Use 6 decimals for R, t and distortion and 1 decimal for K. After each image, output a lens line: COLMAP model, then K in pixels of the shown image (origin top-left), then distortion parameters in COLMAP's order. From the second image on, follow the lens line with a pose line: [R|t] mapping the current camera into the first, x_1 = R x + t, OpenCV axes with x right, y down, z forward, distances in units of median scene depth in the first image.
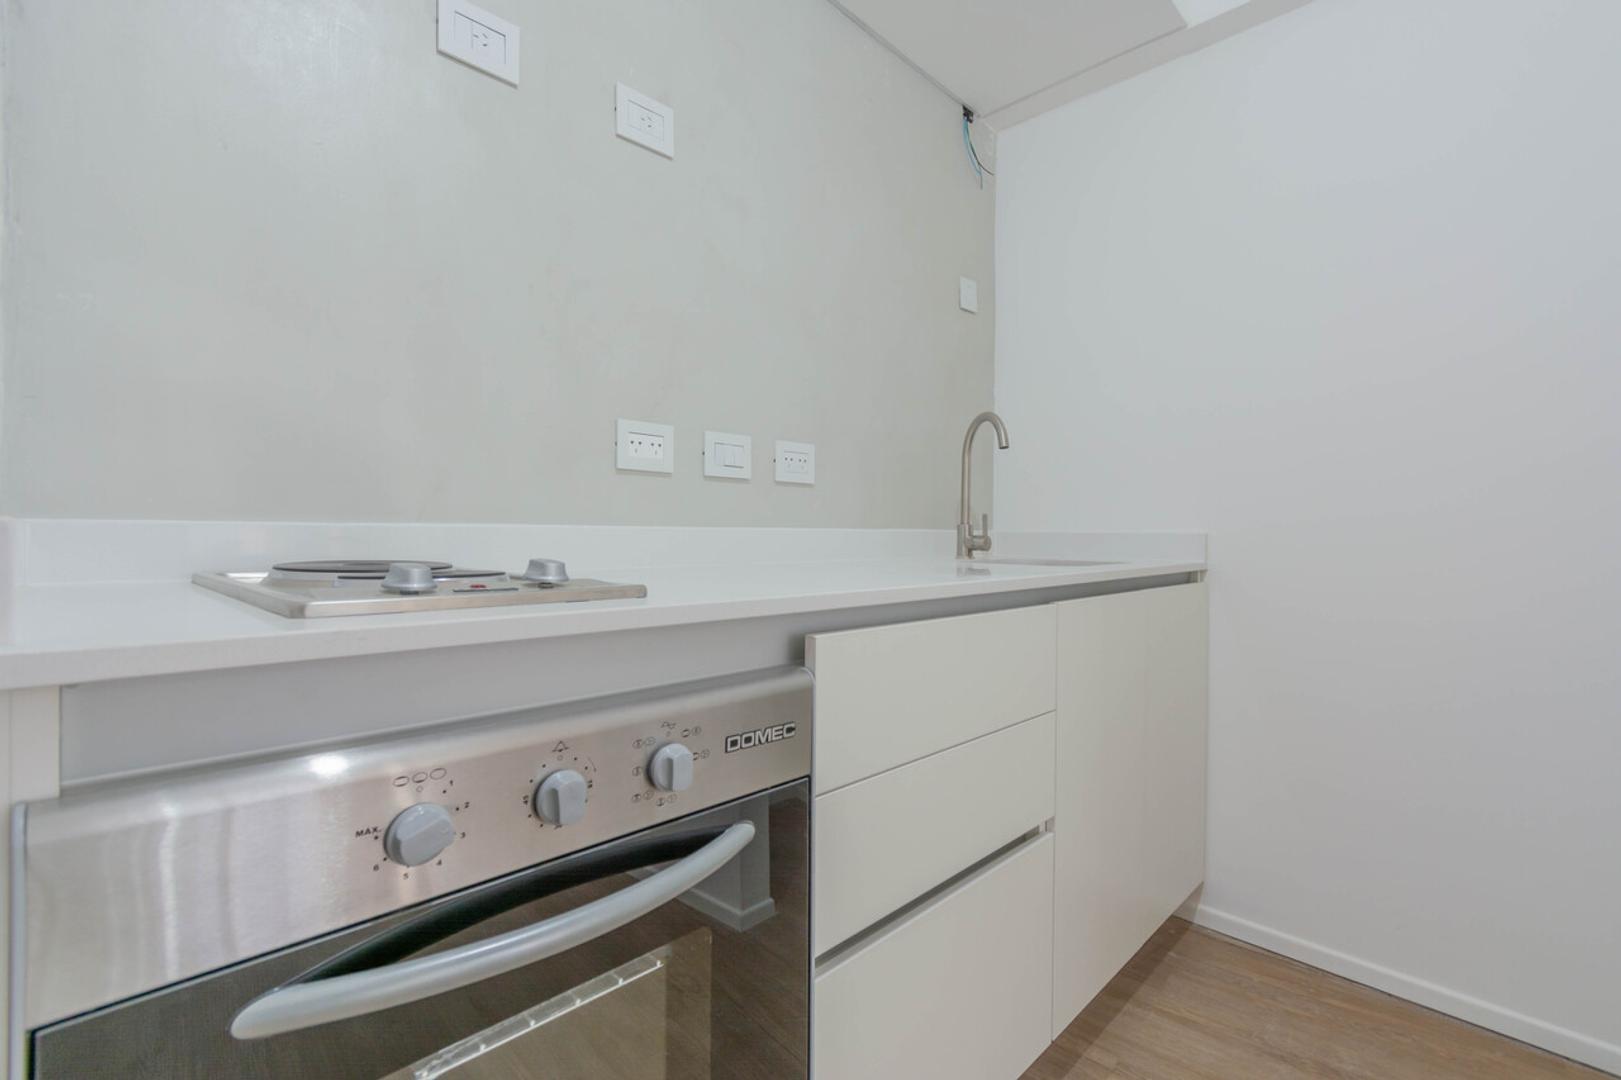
lens RADIAL K [[735.2, 0, 805.6], [0, 735.2, 541.9], [0, 0, 1]] dist [0.000650, -0.000044]
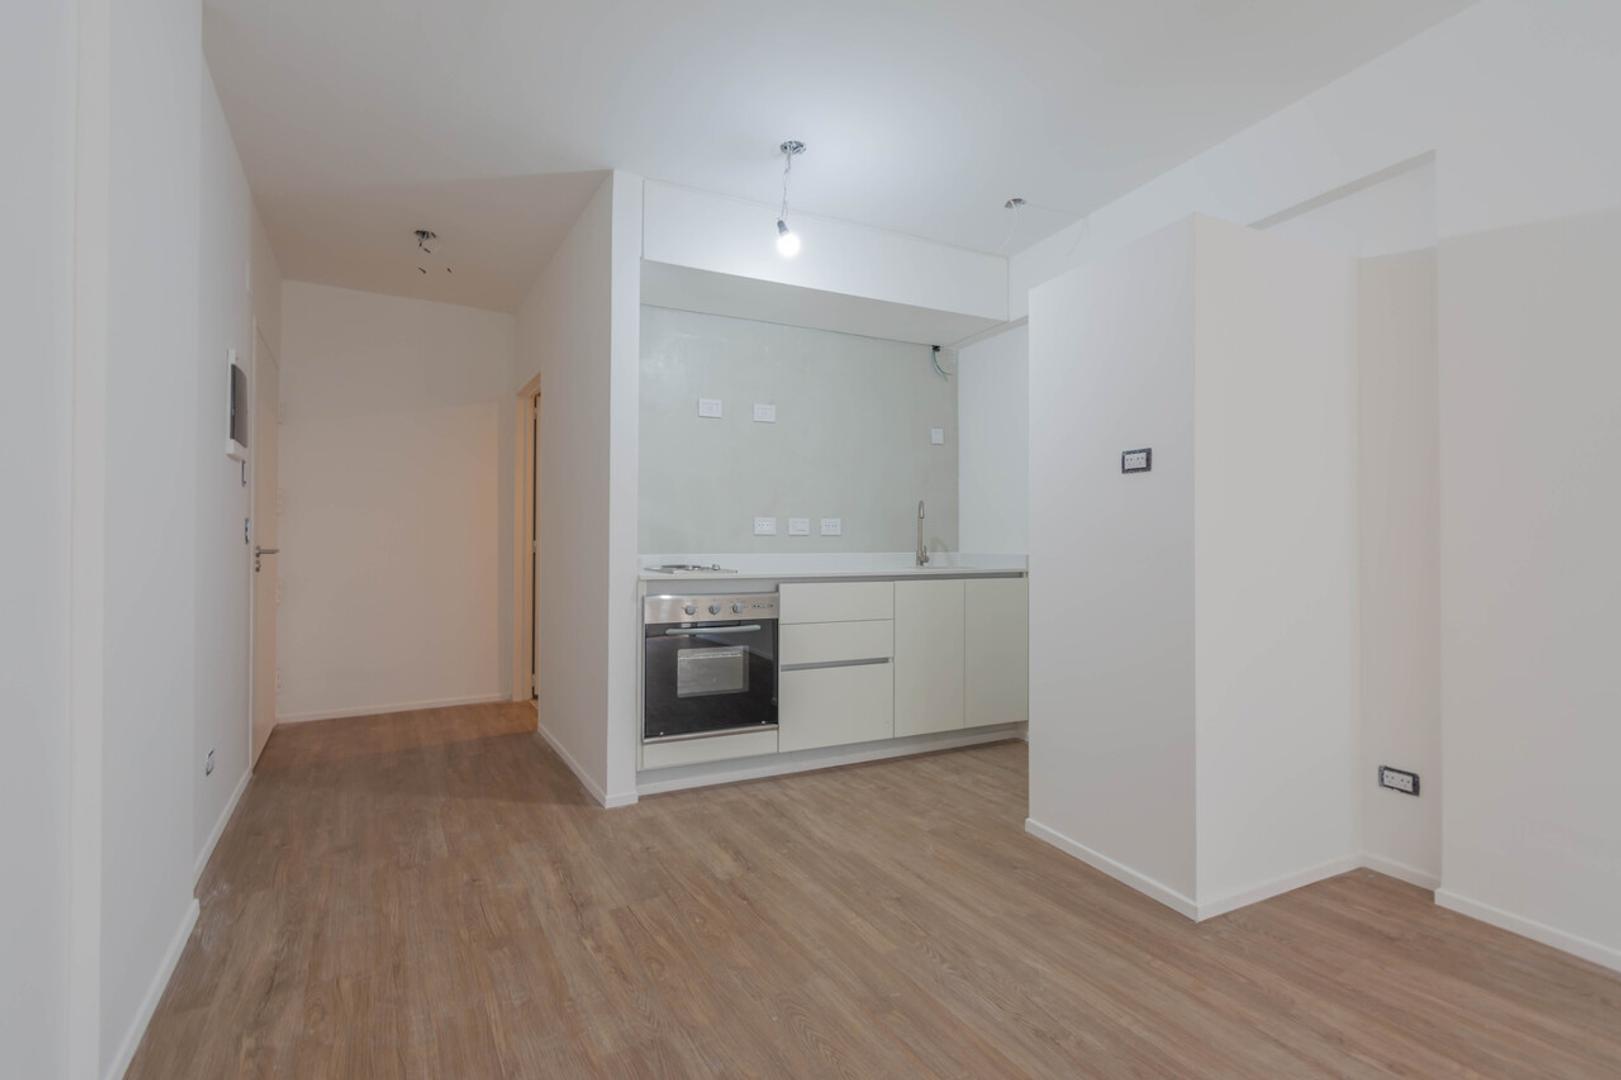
lens RADIAL K [[759.8, 0, 810.5], [0, 759.8, 540.0], [0, 0, 1]] dist [0.025187, -0.000068]
pose [[0.937585, -0.011740, -0.347559, 0.952492], [0.004038, 0.999730, -0.022878, -0.006441], [0.347734, 0.020047, 0.937379, -1.669452]]
